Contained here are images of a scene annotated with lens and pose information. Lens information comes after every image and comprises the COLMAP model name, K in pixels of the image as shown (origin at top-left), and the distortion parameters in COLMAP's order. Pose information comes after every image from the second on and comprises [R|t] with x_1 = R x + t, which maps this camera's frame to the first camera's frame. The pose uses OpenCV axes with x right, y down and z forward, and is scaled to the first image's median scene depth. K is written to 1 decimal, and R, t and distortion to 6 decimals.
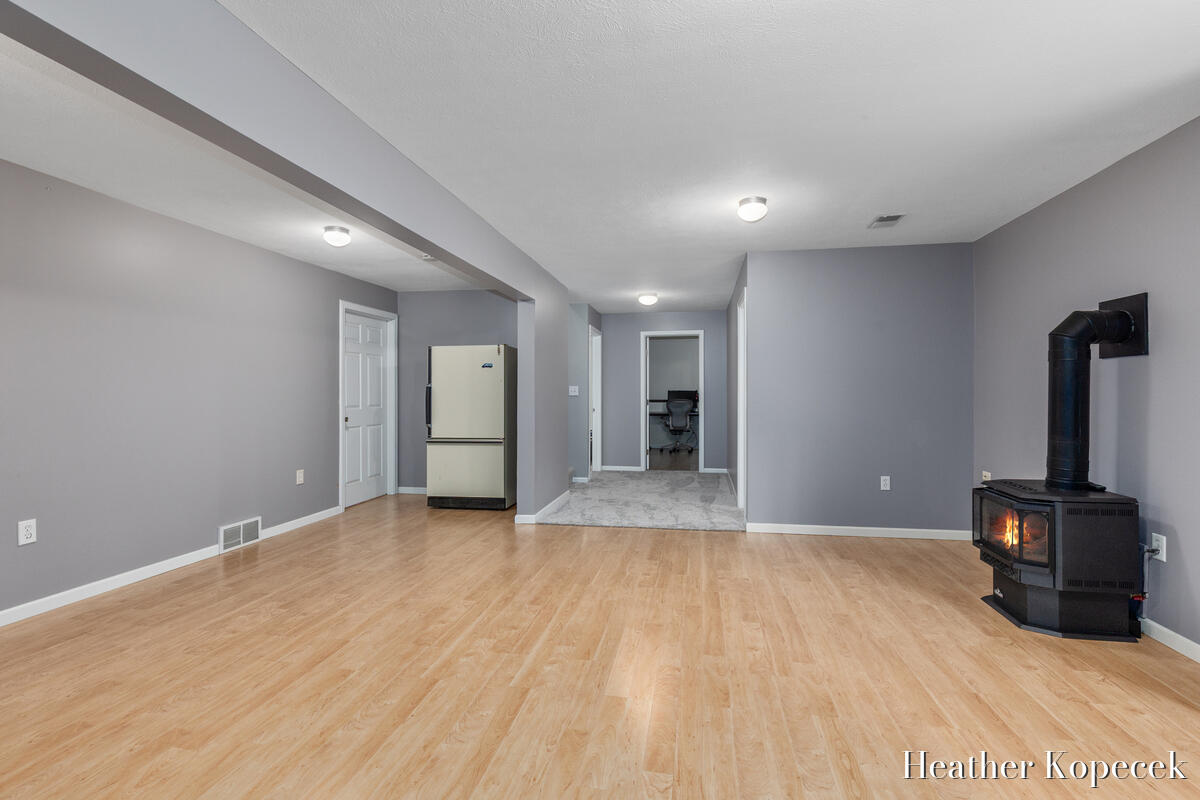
lens RADIAL K [[544.5, 0, 604.3], [0, 544.5, 393.4], [0, 0, 1]] dist [0.001623, -0.000361]
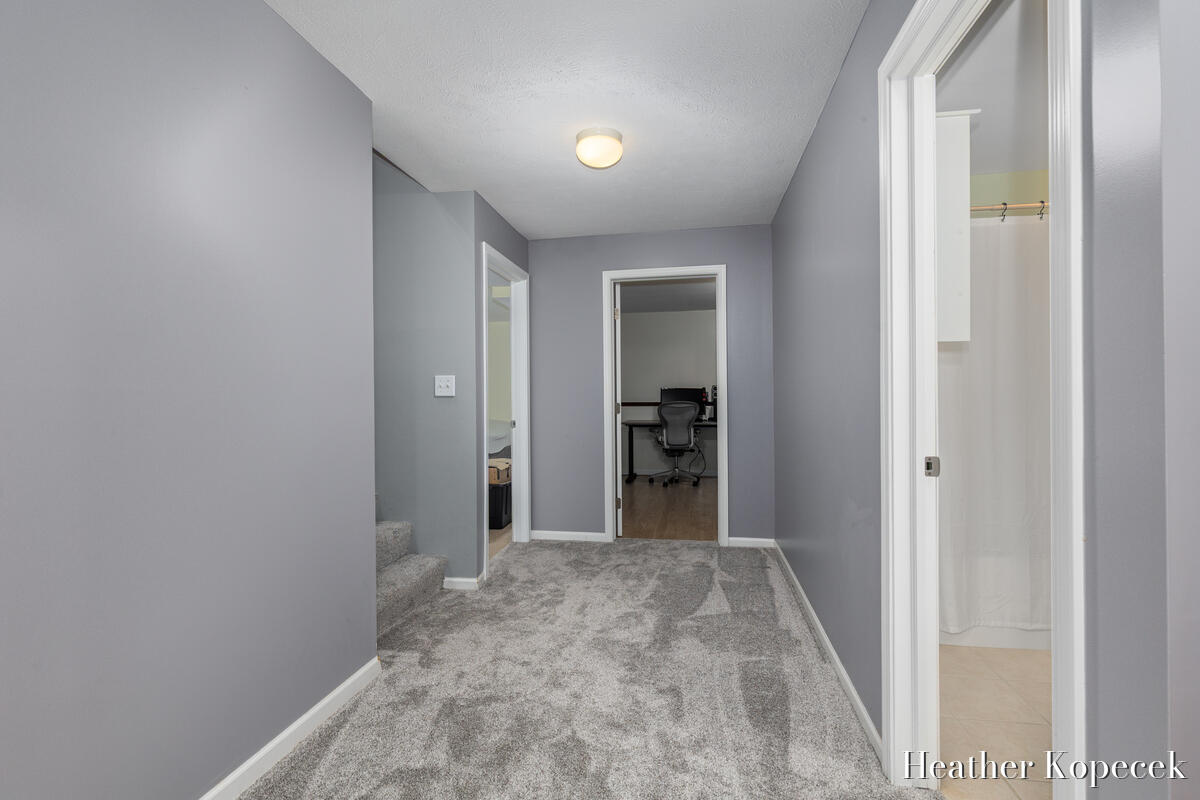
lens RADIAL K [[544.5, 0, 604.5], [0, 544.5, 397.0], [0, 0, 1]] dist [0.001623, -0.000361]
pose [[0.999954, -0.008315, 0.004756, 0.062066], [0.008299, 0.999960, 0.003300, 0.004001], [-0.004784, -0.003261, 0.999983, 0.463958]]
